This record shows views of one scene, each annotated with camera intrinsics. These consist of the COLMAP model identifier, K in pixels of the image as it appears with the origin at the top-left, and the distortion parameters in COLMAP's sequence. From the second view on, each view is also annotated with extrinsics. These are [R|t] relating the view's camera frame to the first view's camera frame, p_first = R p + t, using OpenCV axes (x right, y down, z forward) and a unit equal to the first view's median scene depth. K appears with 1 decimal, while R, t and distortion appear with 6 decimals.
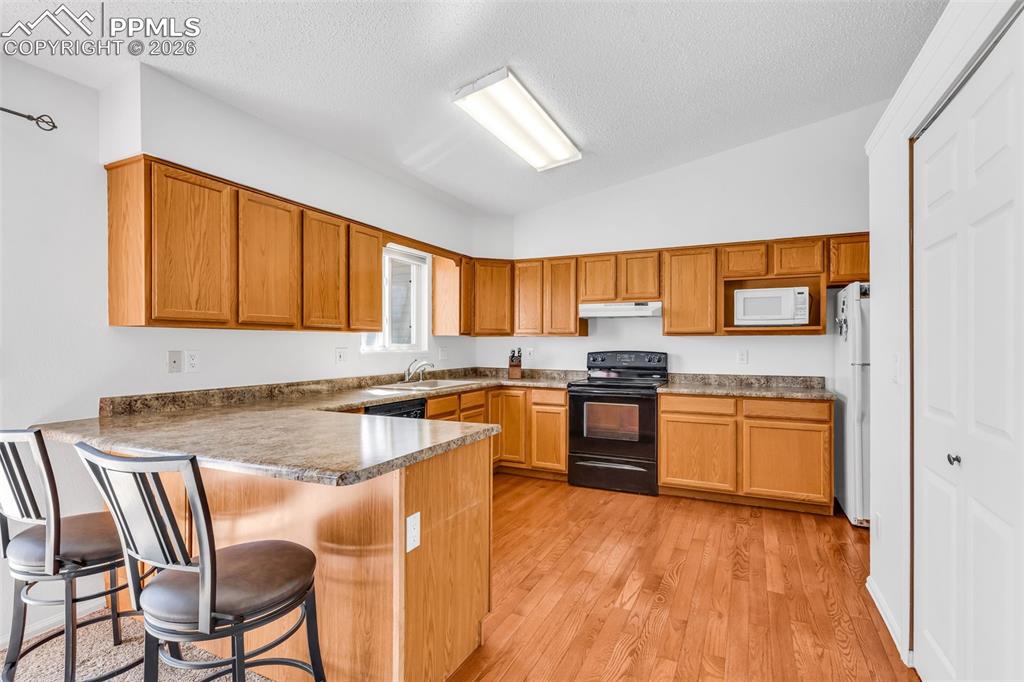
lens RADIAL K [[496.7, 0, 514.4], [0, 496.7, 344.4], [0, 0, 1]] dist [0.004072, -0.000817]
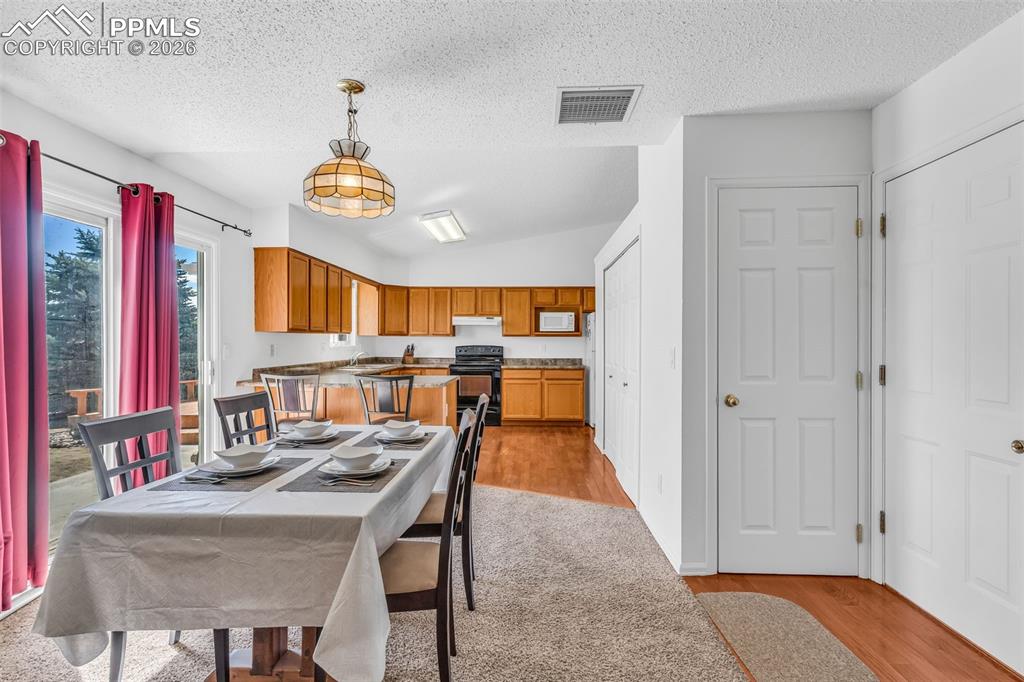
lens RADIAL K [[496.7, 0, 510.9], [0, 496.7, 341.1], [0, 0, 1]] dist [0.004072, -0.000817]
pose [[0.920707, 0.001832, 0.390250, -0.377545], [-0.001347, 0.999998, -0.001516, 0.001214], [-0.390252, 0.000870, 0.920708, -0.661173]]
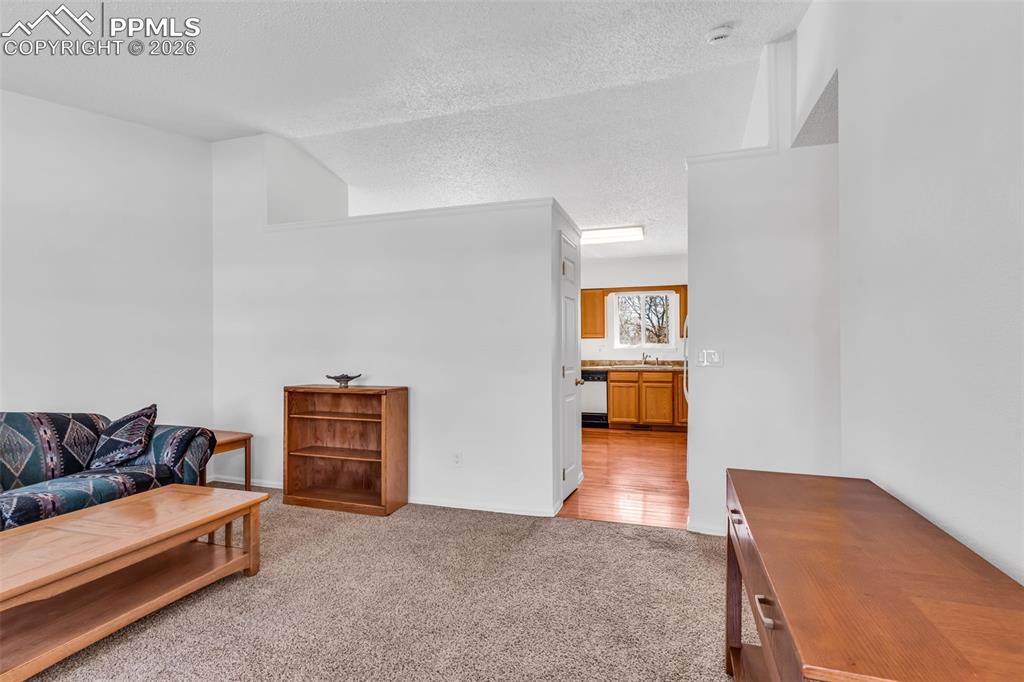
lens RADIAL K [[496.7, 0, 507.1], [0, 496.7, 342.9], [0, 0, 1]] dist [0.004072, -0.000817]
pose [[0.115174, -0.011646, -0.993277, 1.545645], [0.004490, 0.999927, -0.011203, 0.014702], [0.993335, -0.003170, 0.115218, 0.324274]]
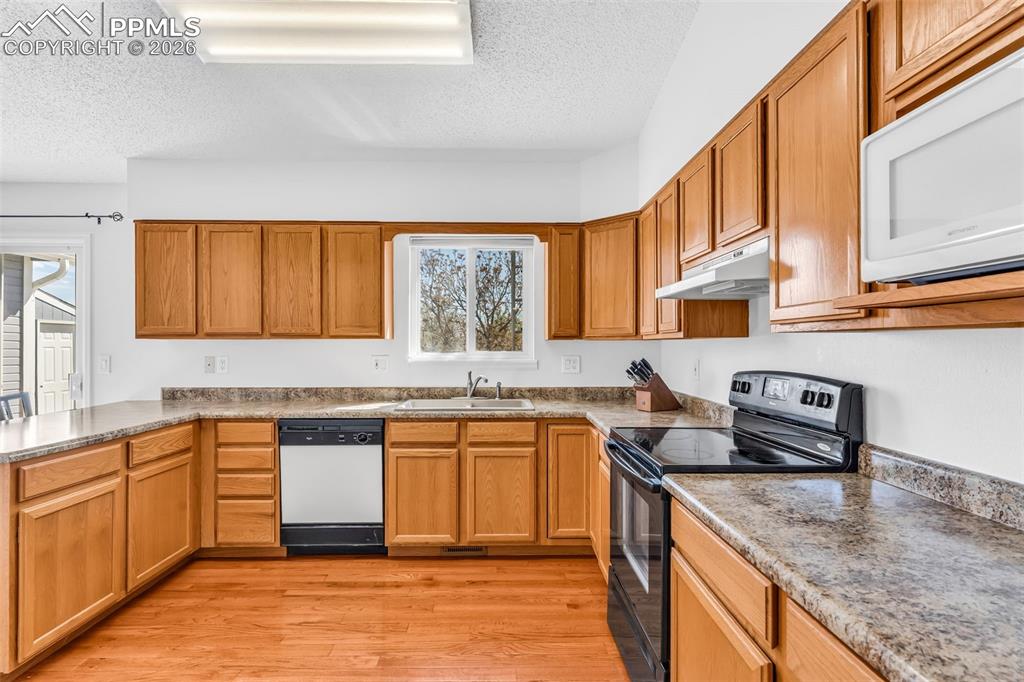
lens RADIAL K [[496.7, 0, 512.2], [0, 496.7, 347.8], [0, 0, 1]] dist [0.004072, -0.000817]
pose [[0.450138, -0.002121, -0.892957, 0.560641], [-0.000212, 0.999997, -0.002483, -0.004953], [0.892959, 0.001307, 0.450136, 0.721813]]
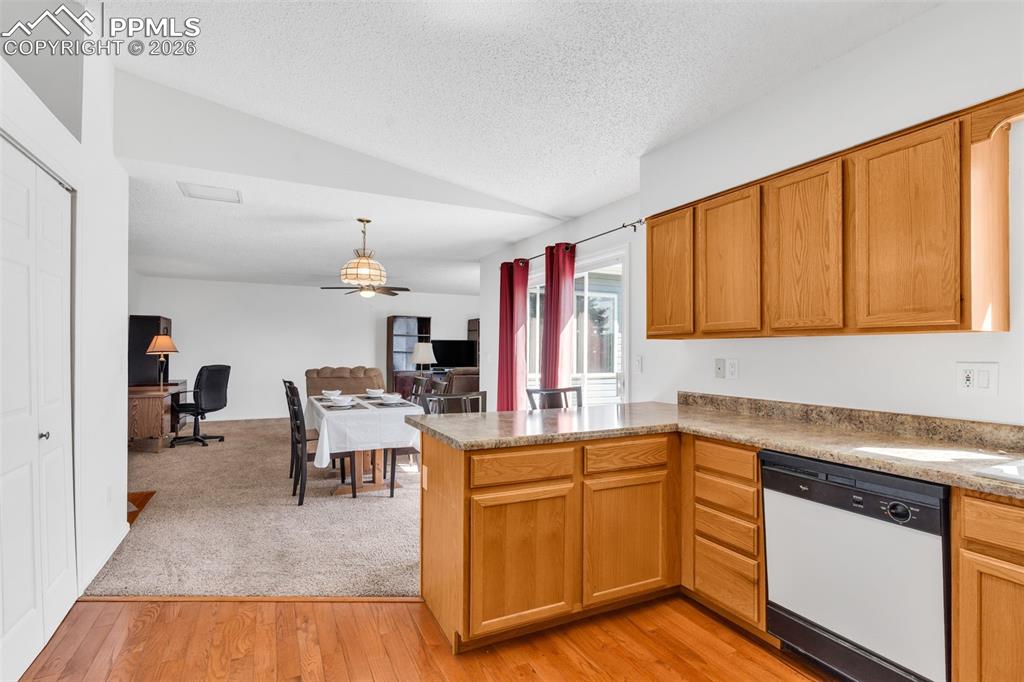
lens RADIAL K [[496.7, 0, 504.8], [0, 496.7, 346.3], [0, 0, 1]] dist [0.004072, -0.000817]
pose [[-0.626031, -0.009190, -0.779744, 0.329854], [-0.005341, 0.999958, -0.007498, -0.002893], [0.779780, -0.000529, -0.626053, 0.853655]]
